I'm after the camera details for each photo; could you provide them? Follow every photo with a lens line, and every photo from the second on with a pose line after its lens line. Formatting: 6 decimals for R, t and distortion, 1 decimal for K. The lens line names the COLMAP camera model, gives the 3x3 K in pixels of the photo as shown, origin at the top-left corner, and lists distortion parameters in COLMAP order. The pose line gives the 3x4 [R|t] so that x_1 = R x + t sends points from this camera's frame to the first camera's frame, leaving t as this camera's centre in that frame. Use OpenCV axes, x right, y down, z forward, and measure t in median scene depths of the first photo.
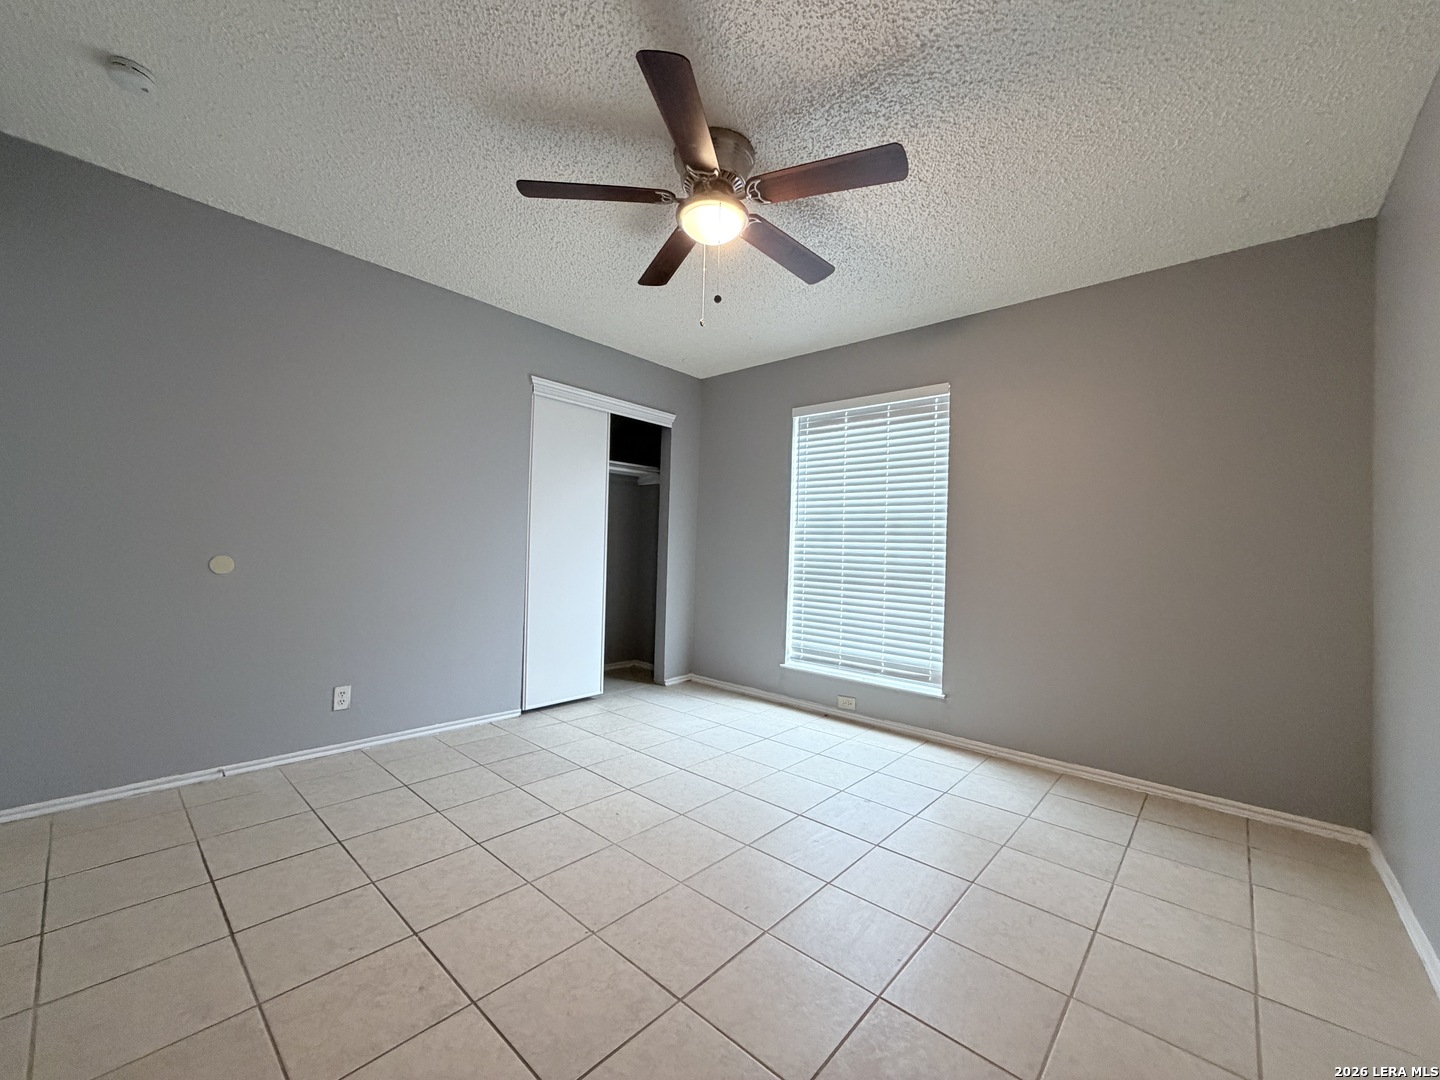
lens RADIAL K [[574.6, 0, 714.4], [0, 574.6, 541.2], [0, 0, 1]] dist [-0.000914, 0.000825]
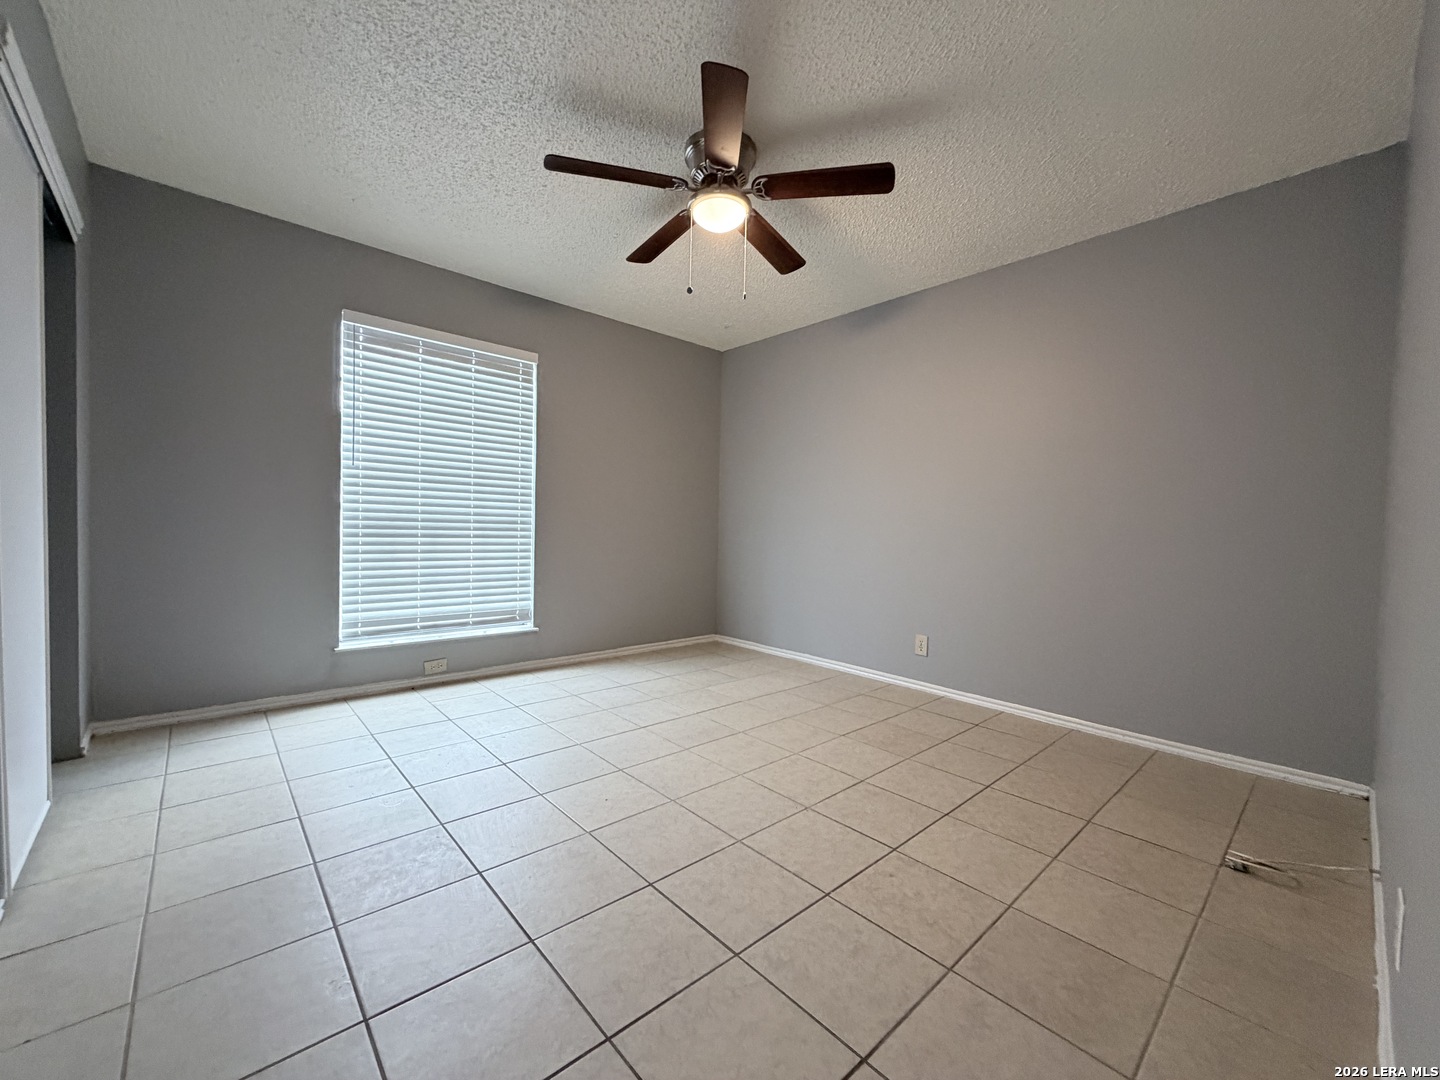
lens RADIAL K [[574.6, 0, 714.4], [0, 574.6, 541.2], [0, 0, 1]] dist [-0.000914, 0.000825]
pose [[0.106197, -0.054831, 0.992832, -0.678796], [-0.036694, 0.997582, 0.059019, 0.011552], [-0.993668, -0.042698, 0.103929, 0.509559]]
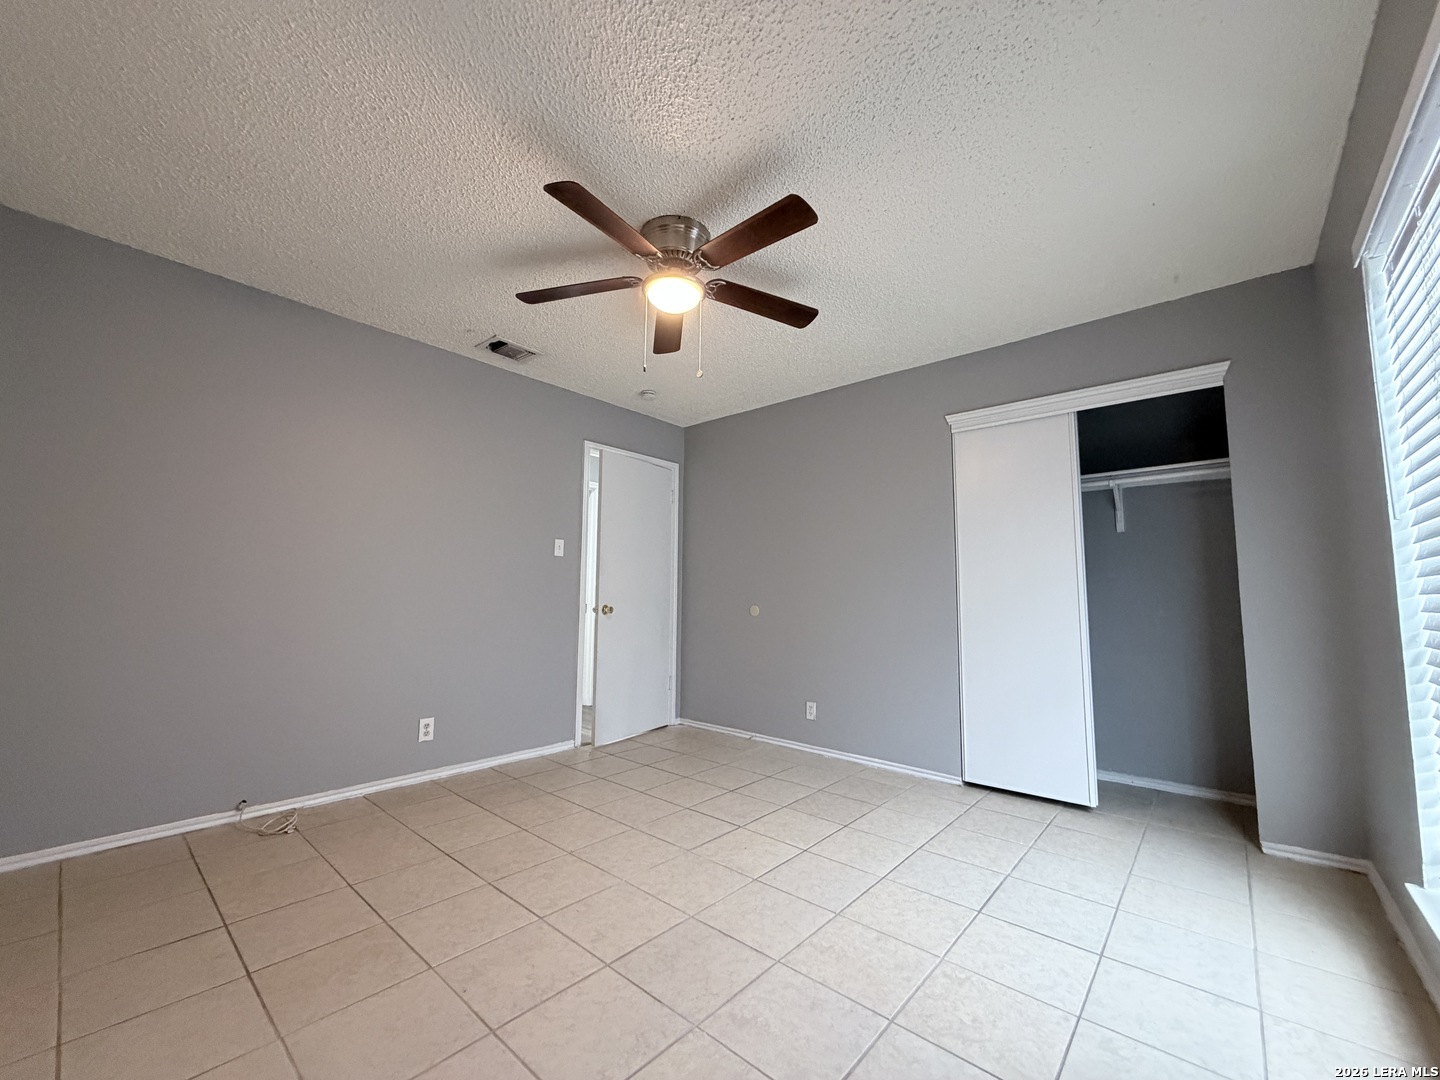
lens RADIAL K [[574.6, 0, 714.4], [0, 574.6, 541.2], [0, 0, 1]] dist [-0.000914, 0.000825]
pose [[0.009676, -0.130617, -0.991386, 0.617904], [0.001690, 0.991433, -0.130607, 0.043054], [0.999952, -0.000412, 0.009813, 0.626216]]
